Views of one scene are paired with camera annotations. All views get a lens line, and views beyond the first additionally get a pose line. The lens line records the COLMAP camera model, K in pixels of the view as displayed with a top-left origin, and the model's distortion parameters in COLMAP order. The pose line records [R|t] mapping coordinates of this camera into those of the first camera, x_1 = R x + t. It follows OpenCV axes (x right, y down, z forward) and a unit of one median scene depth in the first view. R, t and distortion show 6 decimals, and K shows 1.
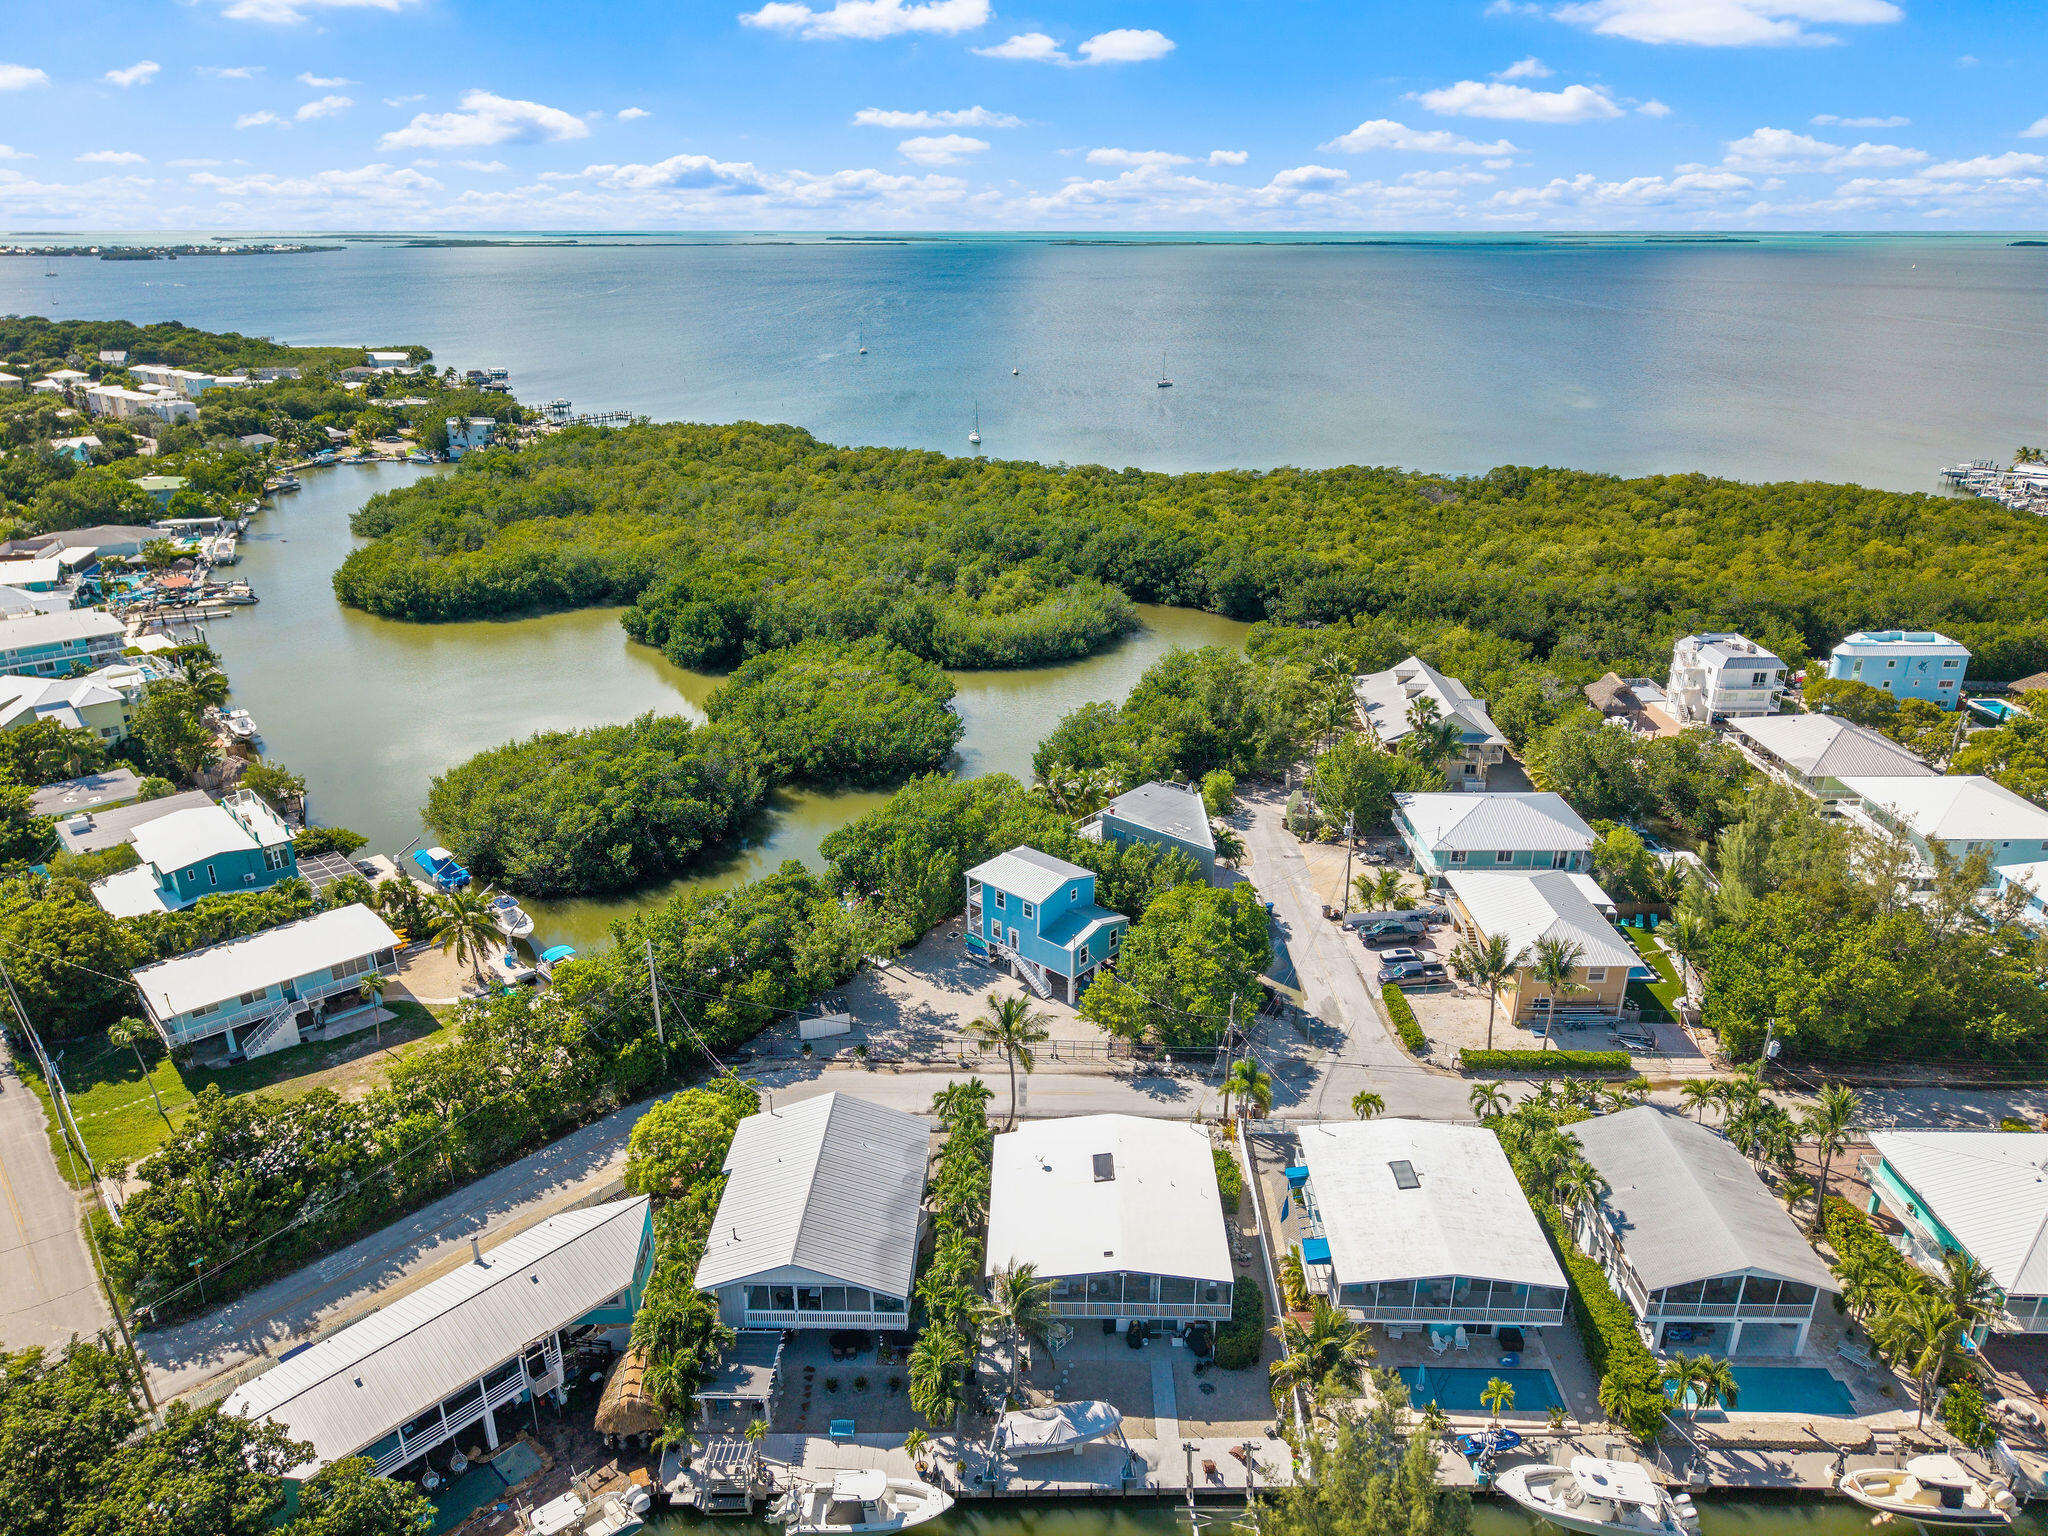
lens RADIAL K [[1348.9, 0, 1024.0], [0, 1348.9, 768.0], [0, 0, 1]] dist [0.003235, -0.003098]
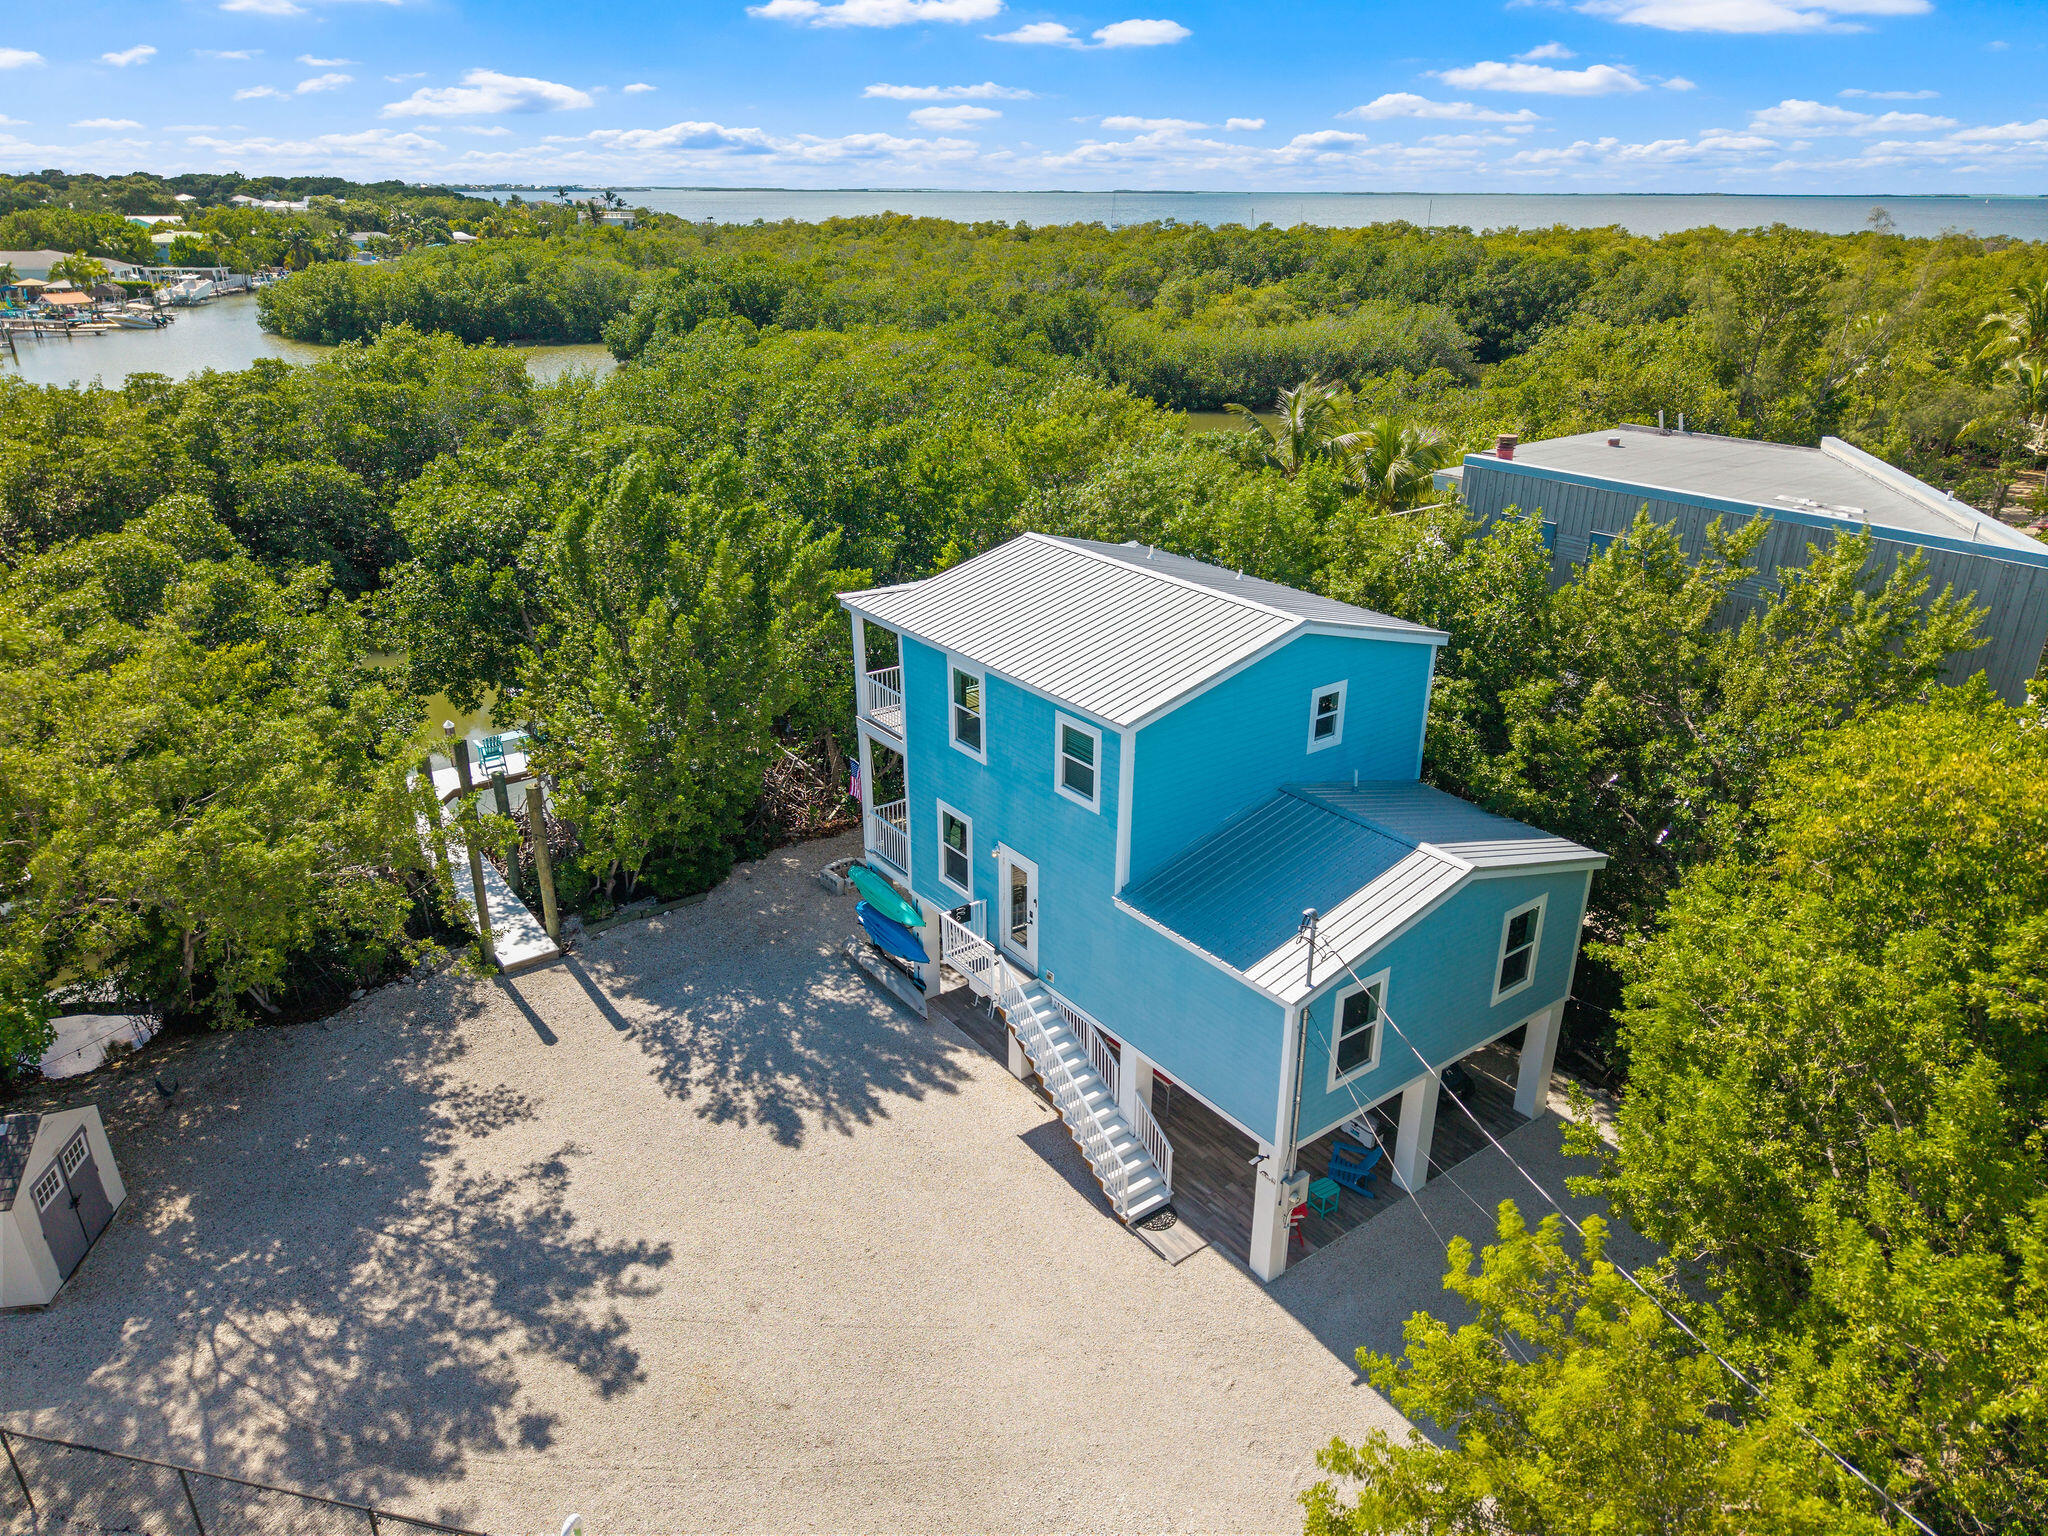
lens RADIAL K [[1376.2, 0, 1024.0], [0, 1376.2, 768.0], [0, 0, 1]] dist [0.002625, -0.002588]
pose [[0.981200, 0.082955, -0.174257, 0.028055], [-0.078542, 0.996394, 0.032083, 0.095826], [0.176290, -0.017794, 0.984177, 0.764517]]
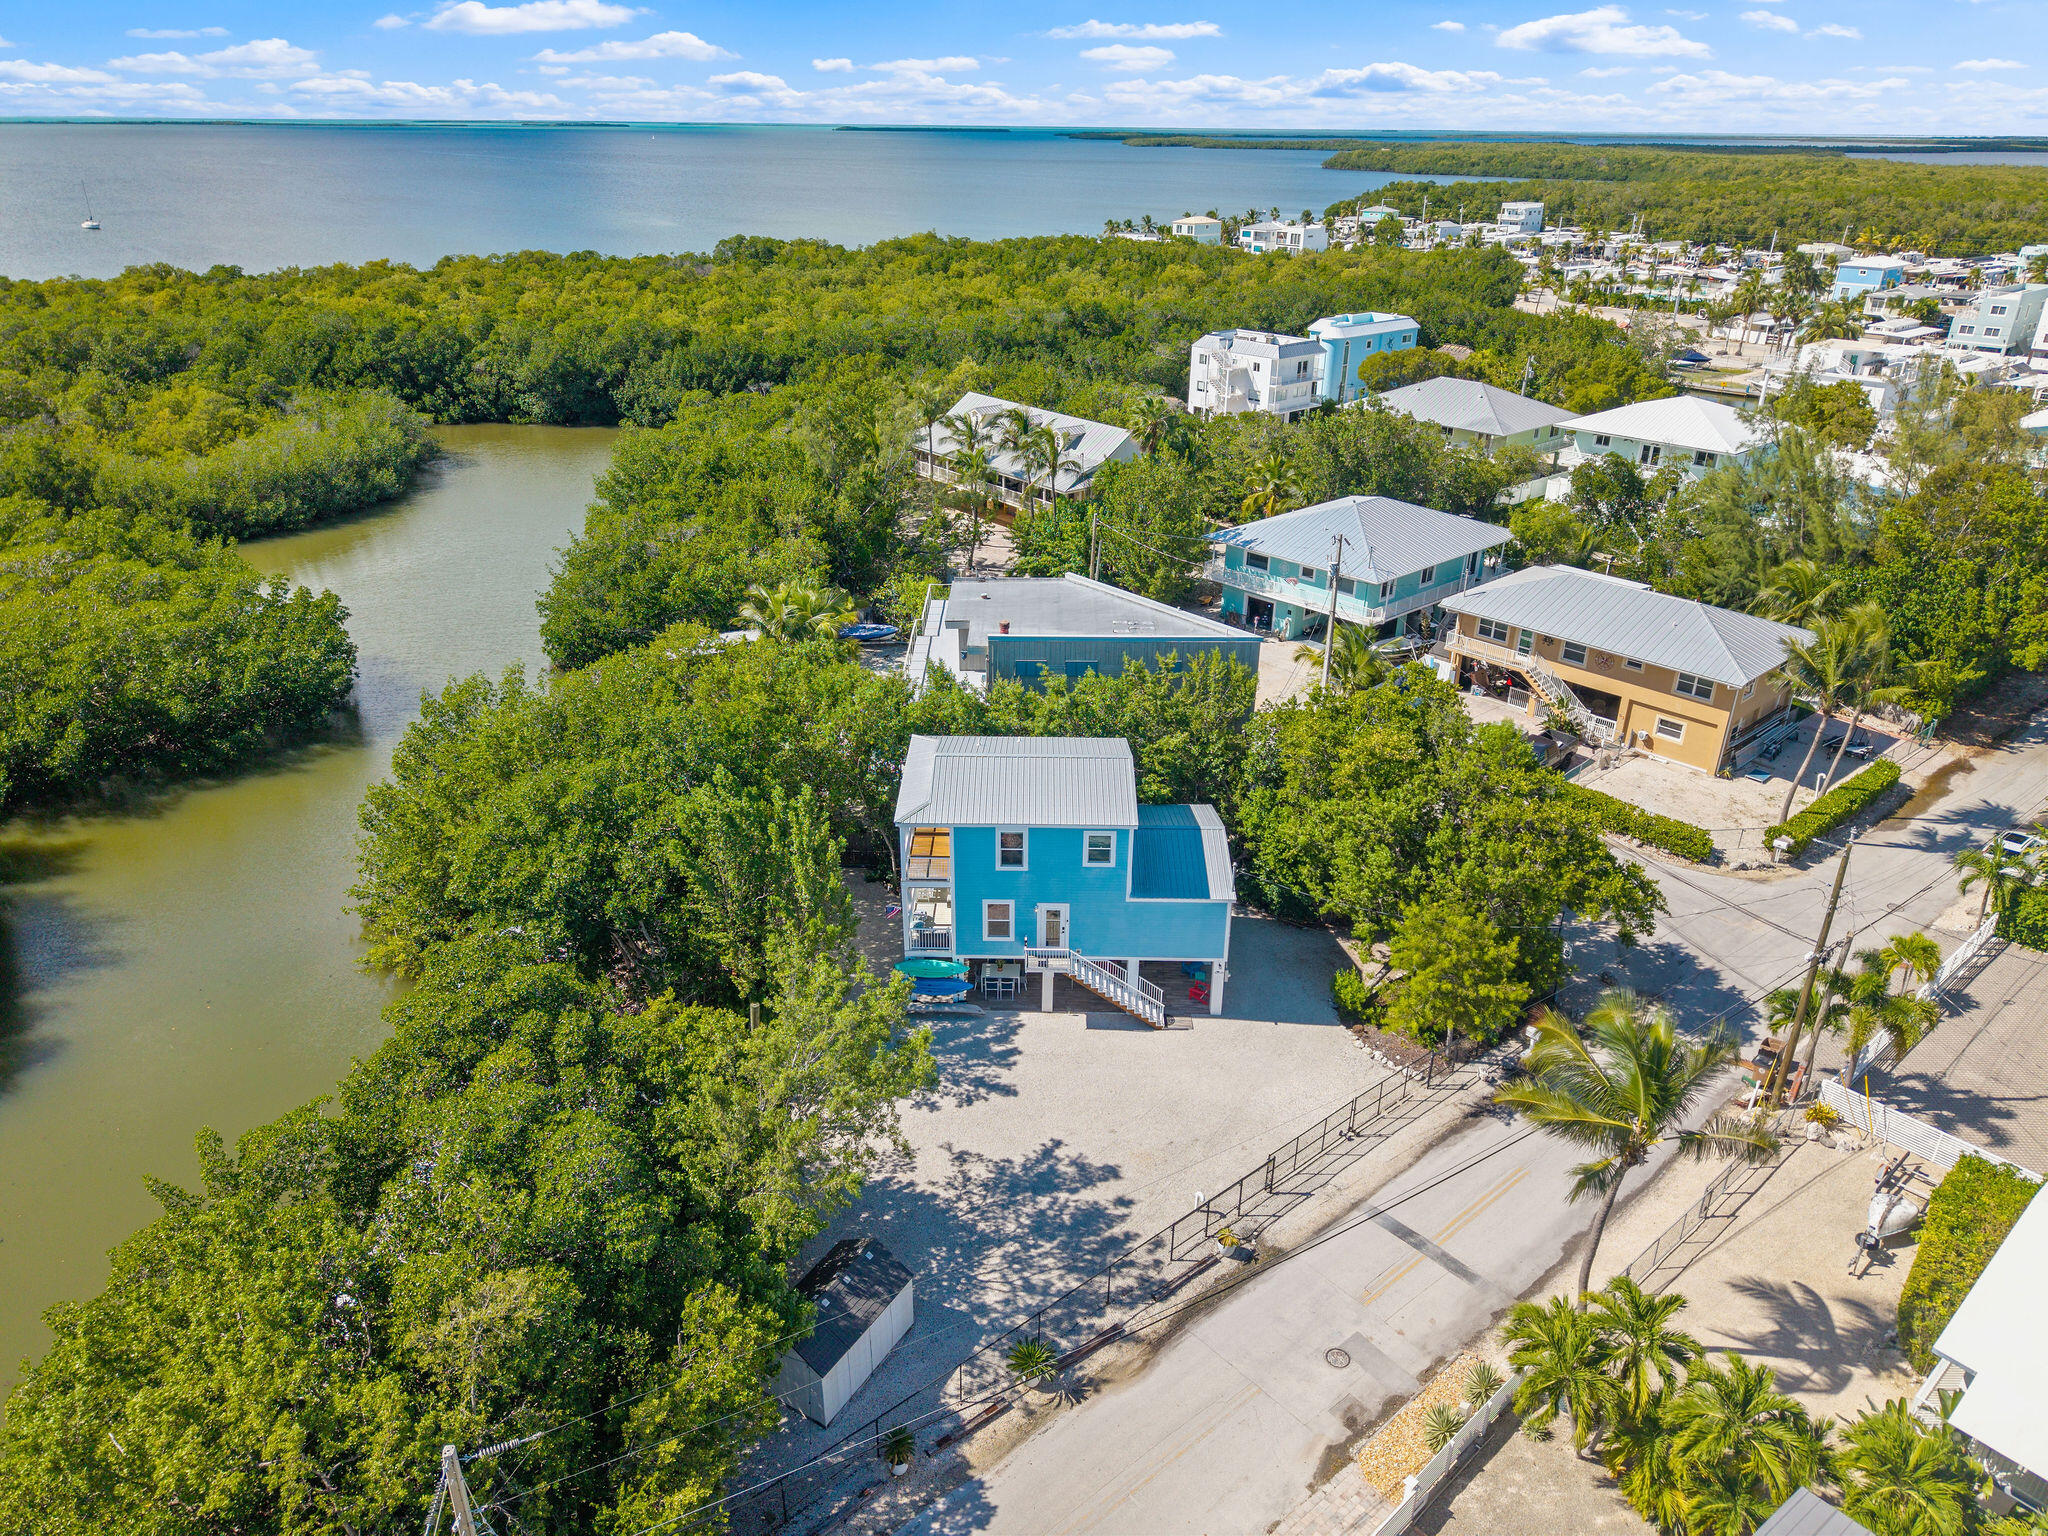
lens RADIAL K [[1369.9, 0, 1024.0], [0, 1369.9, 768.0], [0, 0, 1]] dist [0.010874, -0.003046]
pose [[0.747015, -0.274472, 0.605504, -0.259870], [0.233445, 0.961094, 0.147655, 0.010030], [-0.622473, 0.031051, 0.782025, 0.638574]]
